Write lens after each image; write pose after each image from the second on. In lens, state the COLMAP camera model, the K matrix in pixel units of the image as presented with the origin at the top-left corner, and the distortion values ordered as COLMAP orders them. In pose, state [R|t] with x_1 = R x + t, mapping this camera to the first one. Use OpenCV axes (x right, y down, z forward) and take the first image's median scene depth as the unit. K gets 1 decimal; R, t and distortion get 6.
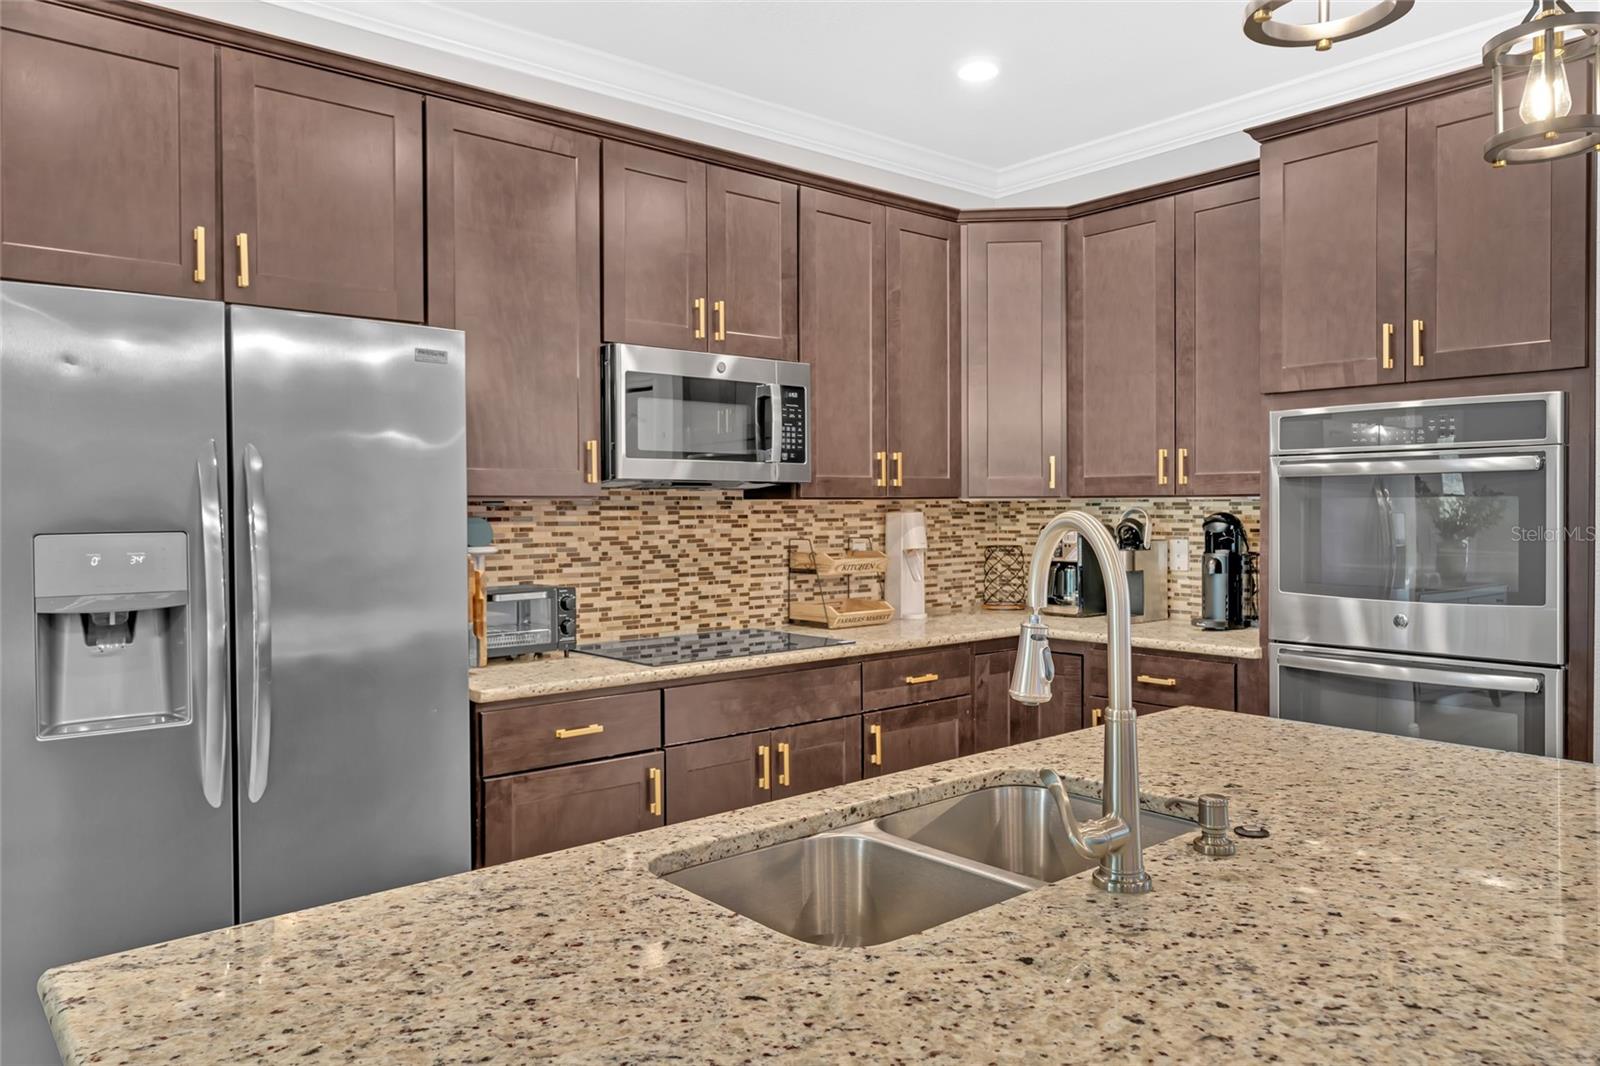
lens RADIAL K [[1098.5, 0, 785.9], [0, 1098.5, 525.5], [0, 0, 1]] dist [-0.000503, 0.000109]
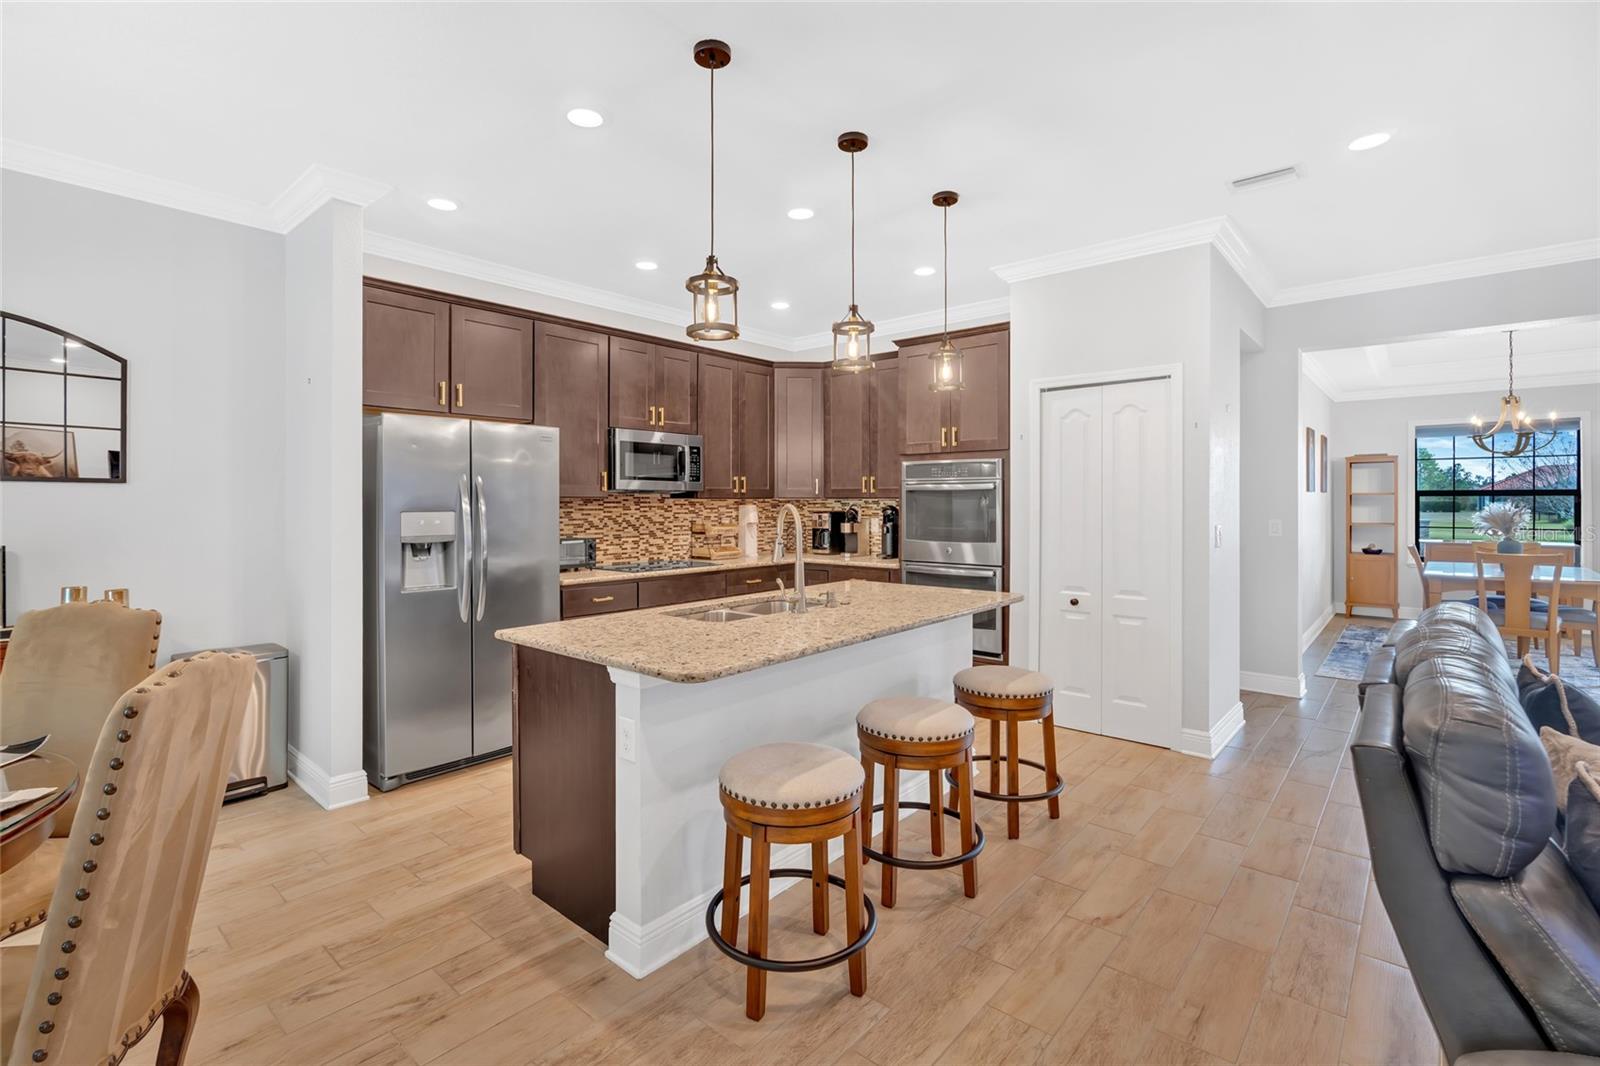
lens RADIAL K [[728.6, 0, 797.8], [0, 728.6, 507.6], [0, 0, 1]] dist [-0.010674, 0.002725]
pose [[0.986765, 0.003308, 0.162121, -0.025542], [-0.001841, 0.999956, -0.009200, 0.006491], [-0.162145, 0.008780, 0.986728, -0.443159]]
